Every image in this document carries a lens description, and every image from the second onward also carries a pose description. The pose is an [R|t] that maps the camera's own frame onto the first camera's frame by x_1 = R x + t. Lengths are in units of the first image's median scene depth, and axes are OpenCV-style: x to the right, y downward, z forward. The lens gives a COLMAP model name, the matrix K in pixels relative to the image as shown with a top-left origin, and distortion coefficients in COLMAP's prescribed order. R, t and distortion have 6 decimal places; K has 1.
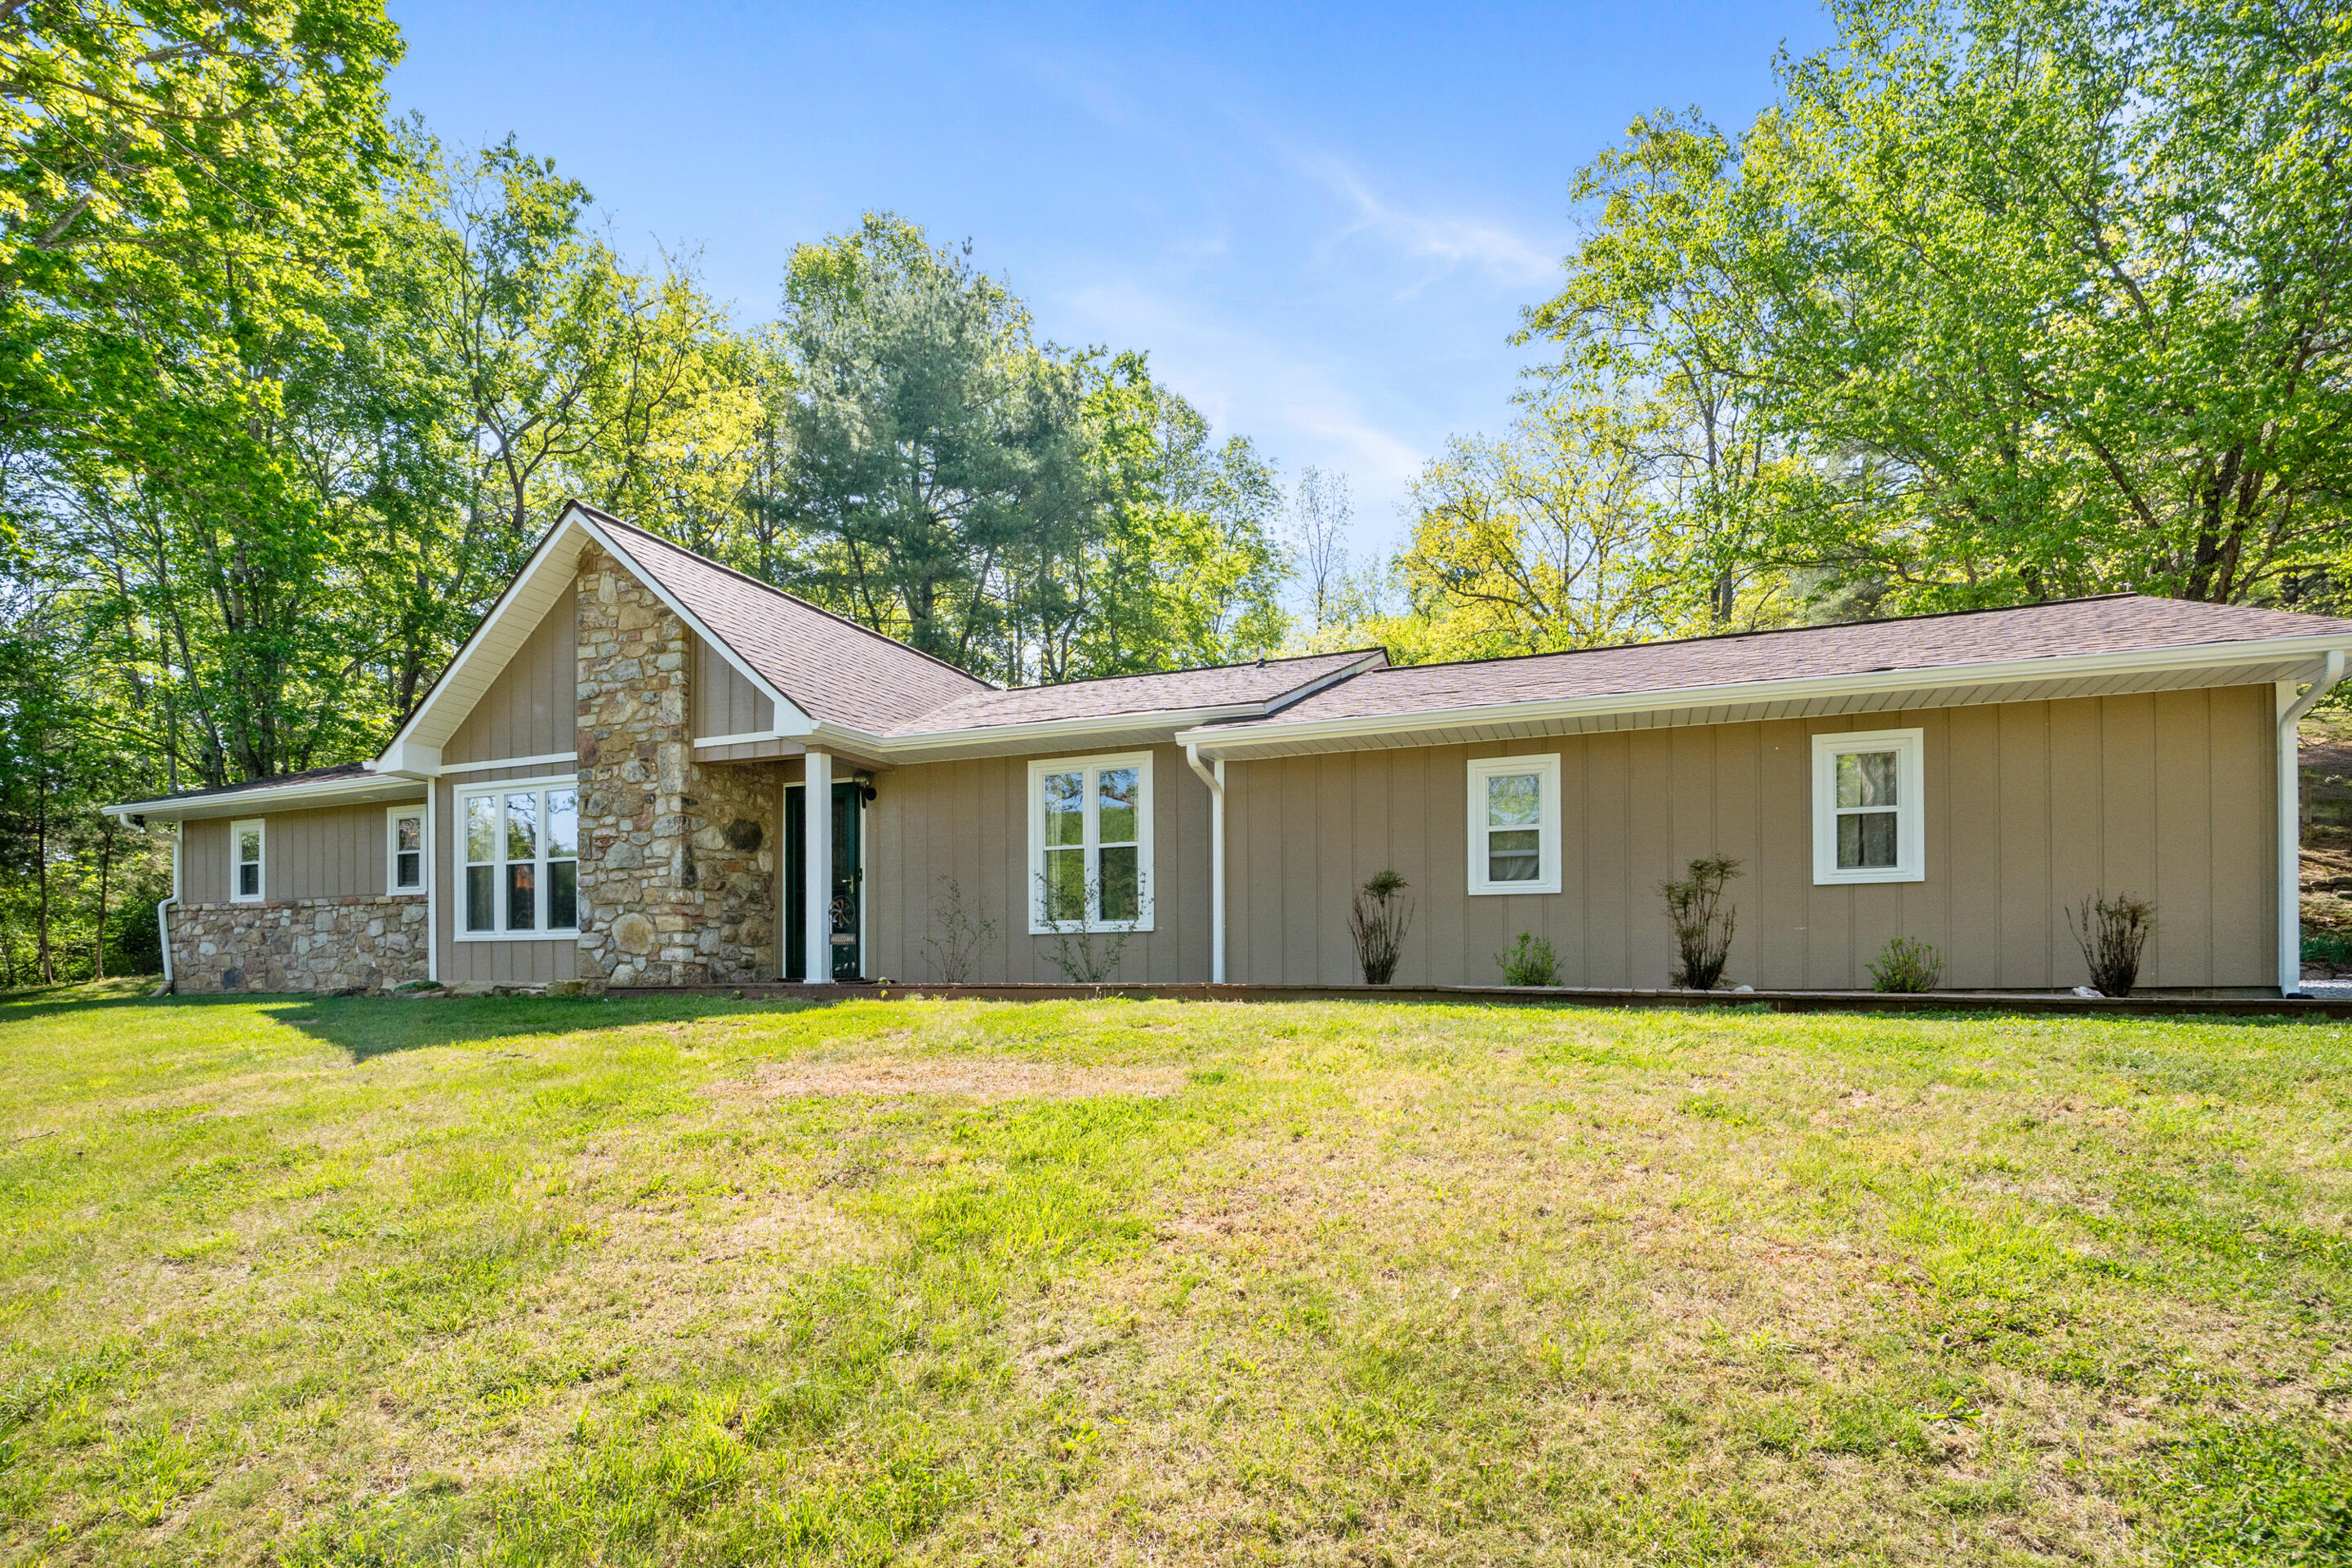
lens RADIAL K [[1108.5, 0, 1173.7], [0, 1108.5, 975.2], [0, 0, 1]] dist [-0.009832, -0.000712]
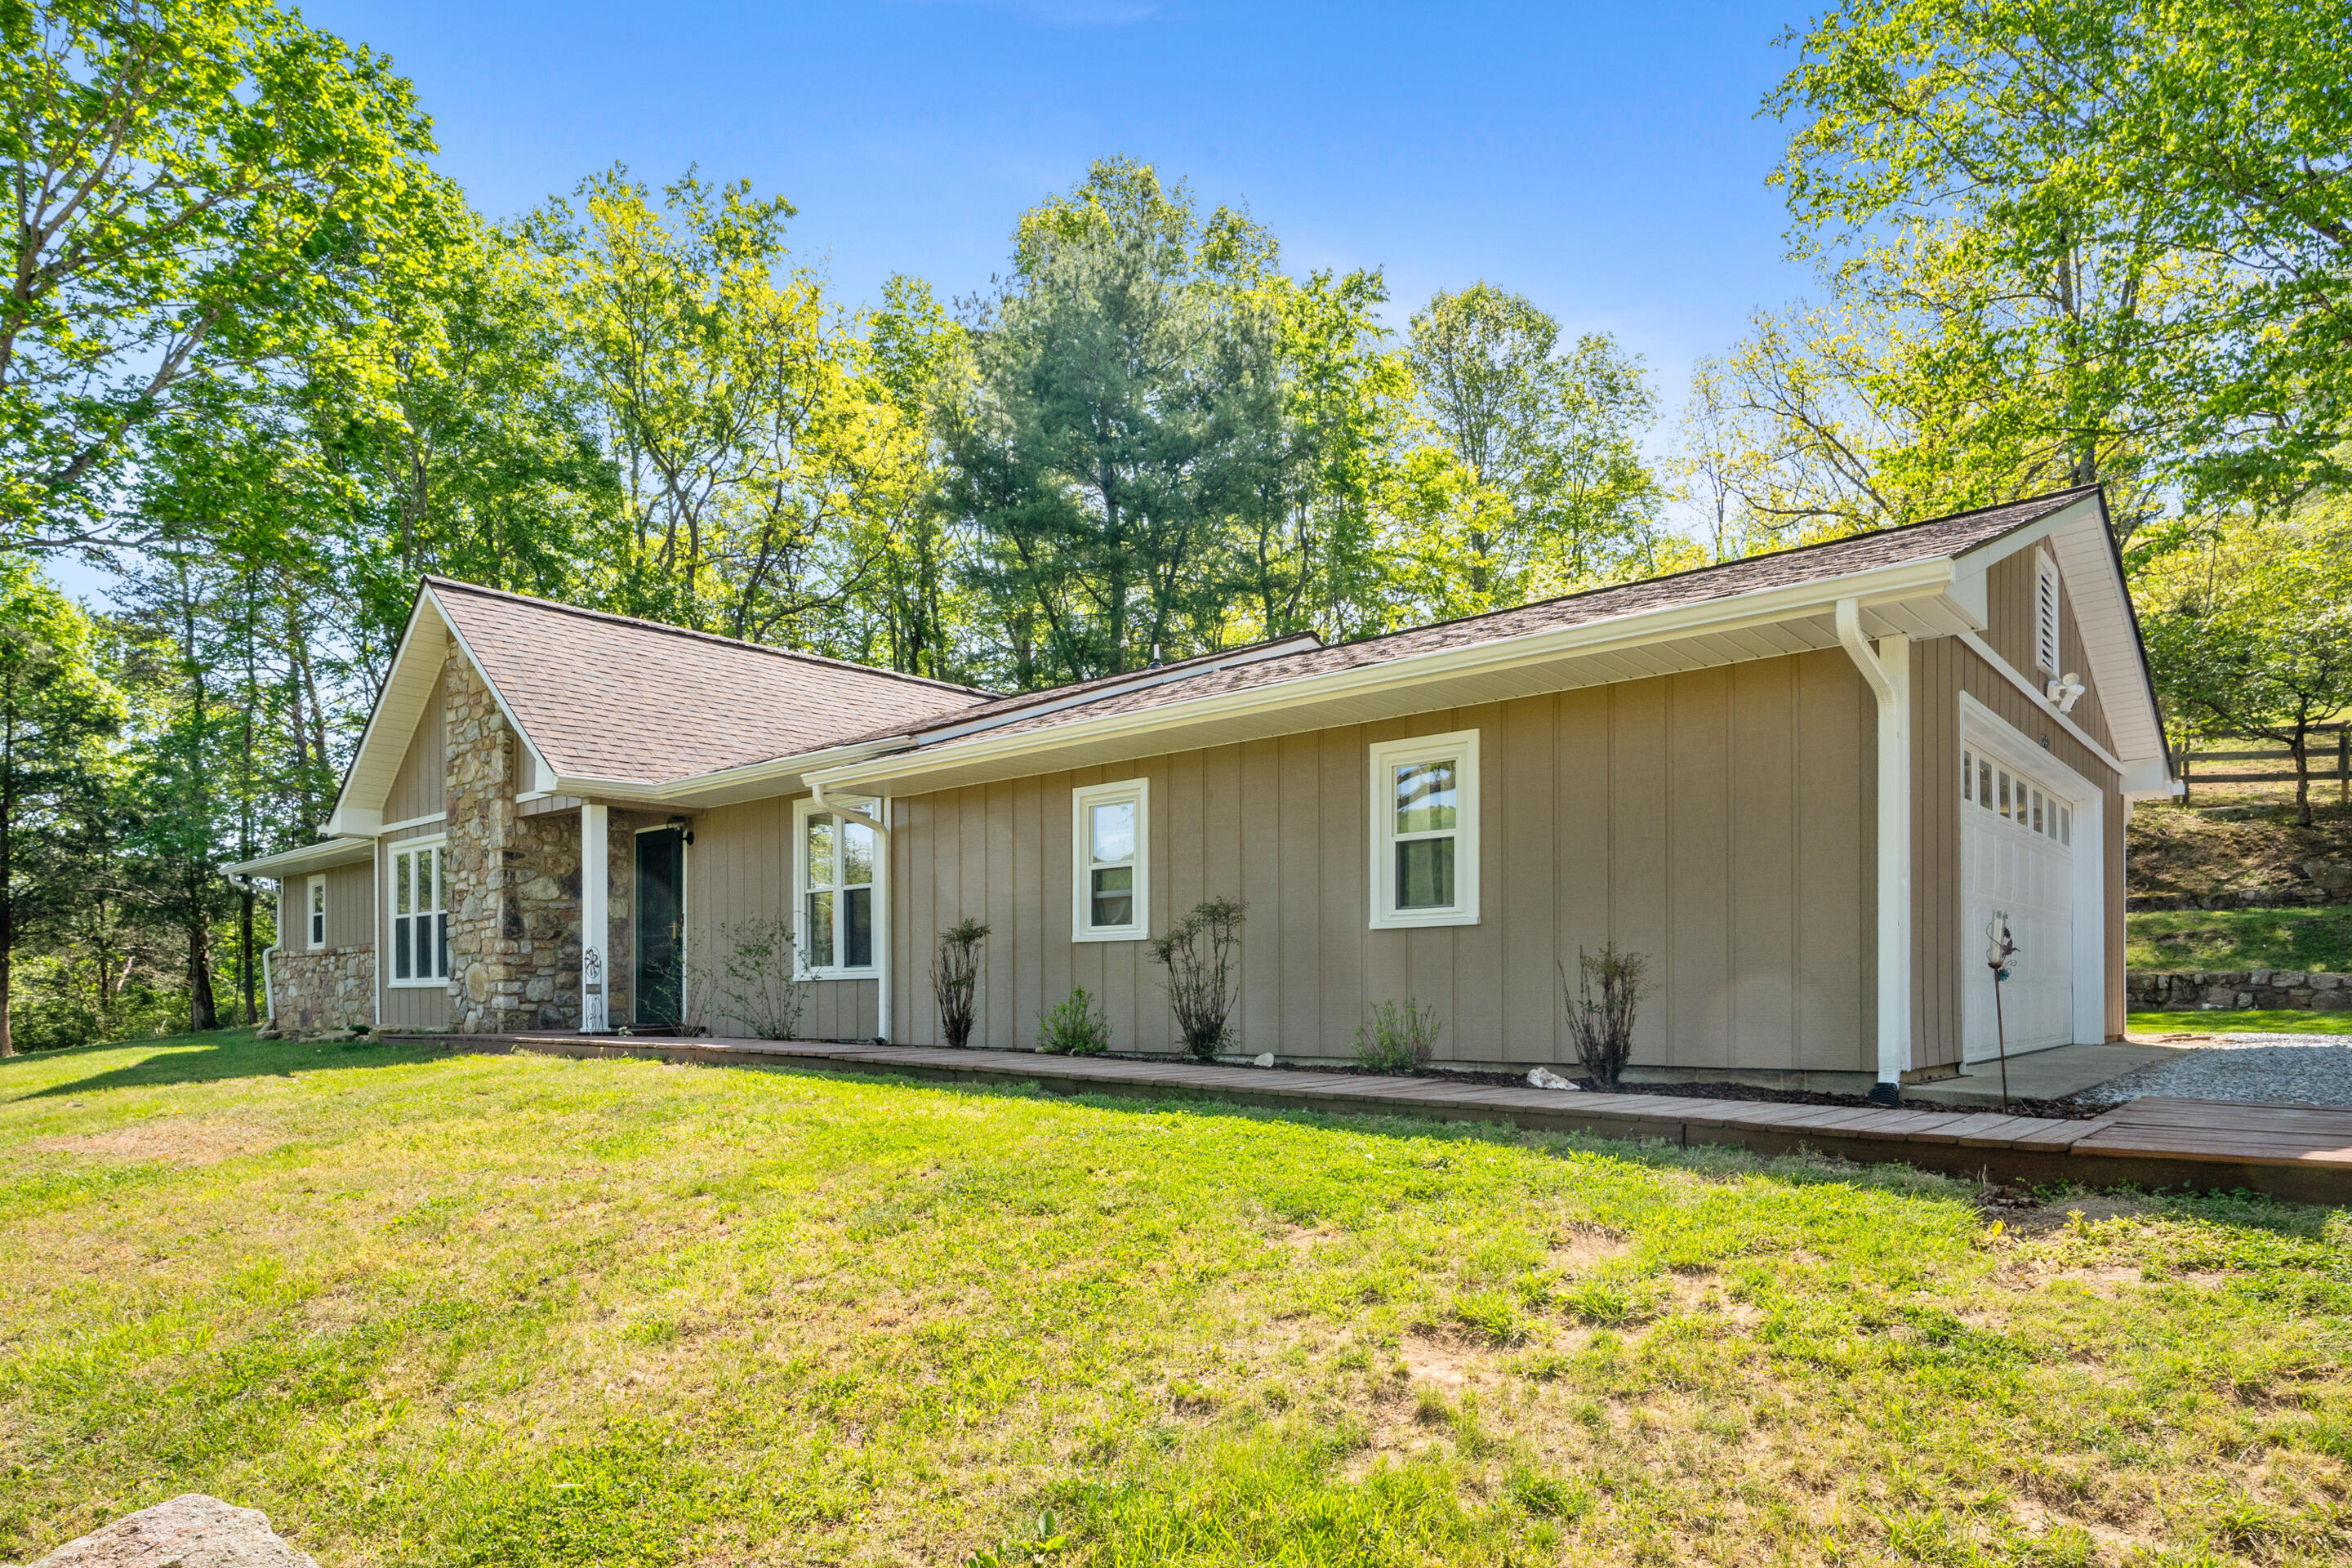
lens RADIAL K [[1292.4, 0, 1179.4], [0, 1292.4, 1015.5], [0, 0, 1]] dist [-0.000537, 0.000153]
pose [[0.946760, 0.005736, -0.321888, 0.530845], [-0.001517, 0.999910, 0.013354, -0.022498], [0.321936, -0.012155, 0.946683, 0.045842]]
